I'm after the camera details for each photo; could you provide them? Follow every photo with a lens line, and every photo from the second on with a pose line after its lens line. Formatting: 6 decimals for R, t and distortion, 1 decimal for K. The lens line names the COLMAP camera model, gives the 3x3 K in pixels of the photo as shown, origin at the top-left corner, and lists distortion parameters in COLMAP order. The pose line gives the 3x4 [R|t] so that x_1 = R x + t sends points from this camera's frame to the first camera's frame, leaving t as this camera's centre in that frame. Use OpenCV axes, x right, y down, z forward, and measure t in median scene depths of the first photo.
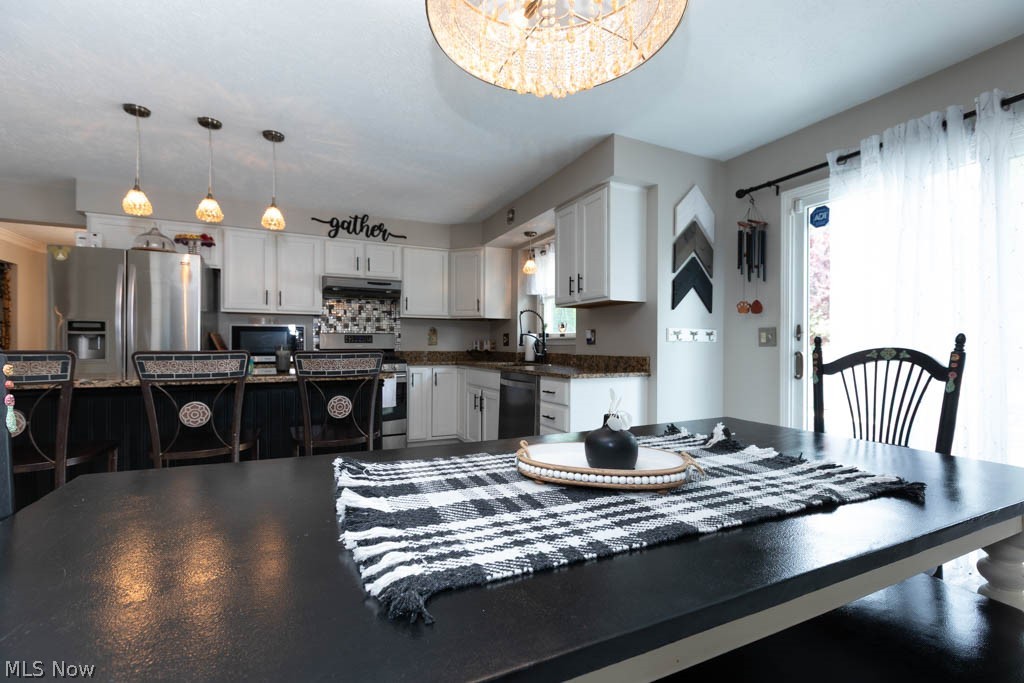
lens RADIAL K [[454.3, 0, 512.8], [0, 454.3, 344.6], [0, 0, 1]] dist [0.004753, -0.001271]
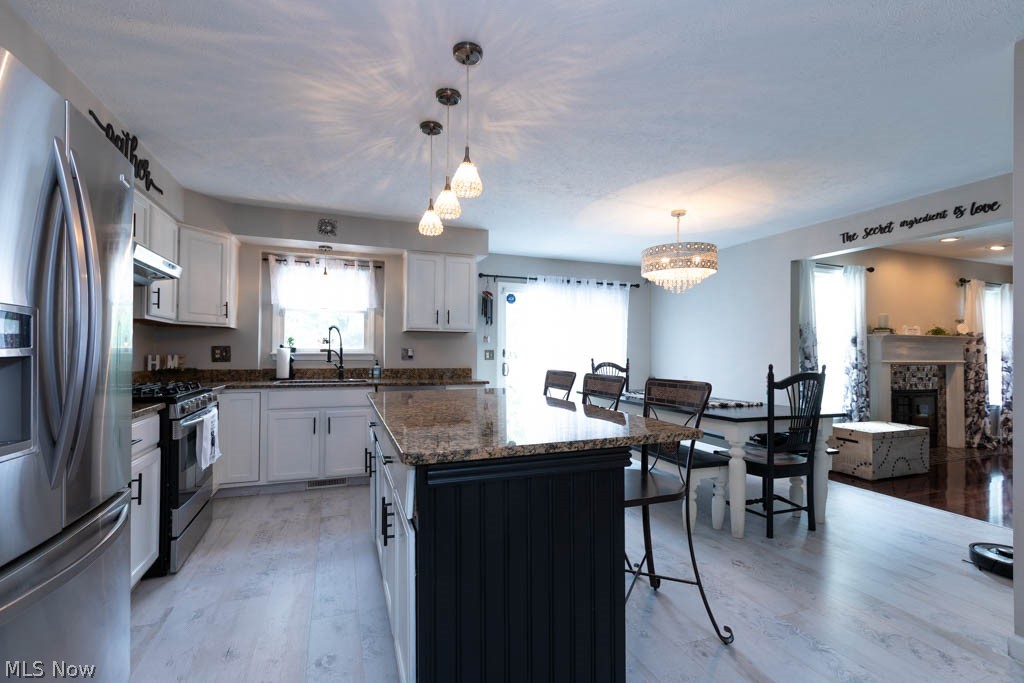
lens RADIAL K [[454.3, 0, 511.2], [0, 454.3, 345.2], [0, 0, 1]] dist [0.004753, -0.001271]
pose [[0.085763, 0.009855, 0.996267, -1.260572], [-0.011058, 0.999899, -0.008940, -0.039959], [-0.996254, -0.010250, 0.085863, 0.715832]]
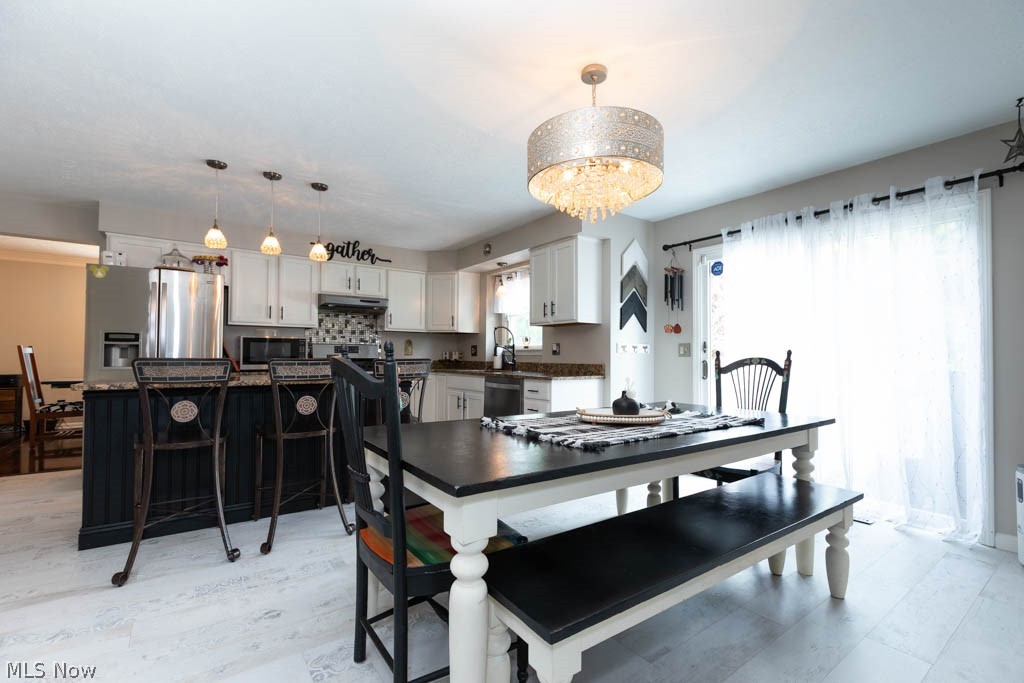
lens RADIAL K [[454.3, 0, 513.2], [0, 454.3, 344.2], [0, 0, 1]] dist [0.004753, -0.001271]
pose [[0.984315, 0.006830, 0.176288, -0.203721], [-0.002752, 0.999723, -0.023369, -0.000115], [-0.176399, 0.022517, 0.984061, -0.284861]]
